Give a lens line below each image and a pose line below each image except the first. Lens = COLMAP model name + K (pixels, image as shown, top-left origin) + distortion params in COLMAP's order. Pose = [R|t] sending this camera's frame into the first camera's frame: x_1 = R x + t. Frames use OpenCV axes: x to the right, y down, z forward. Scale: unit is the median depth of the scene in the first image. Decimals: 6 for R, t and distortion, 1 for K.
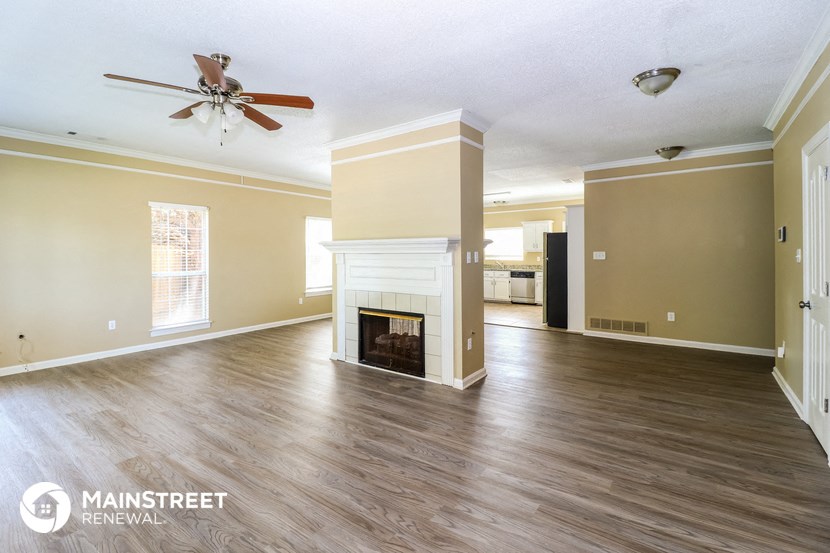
lens RADIAL K [[382.8, 0, 407.9], [0, 382.8, 256.6], [0, 0, 1]] dist [0.002262, -0.012775]
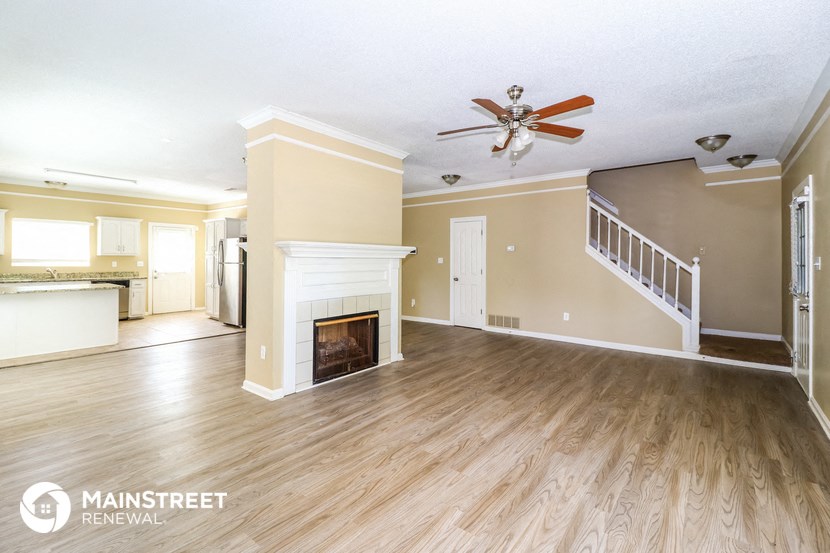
lens RADIAL K [[382.8, 0, 407.9], [0, 382.8, 256.6], [0, 0, 1]] dist [0.002262, -0.012775]
pose [[0.047847, 0.011874, 0.998784, -1.334000], [-0.000705, 0.999929, -0.011854, -0.000030], [-0.998854, -0.000137, 0.047852, 1.015008]]
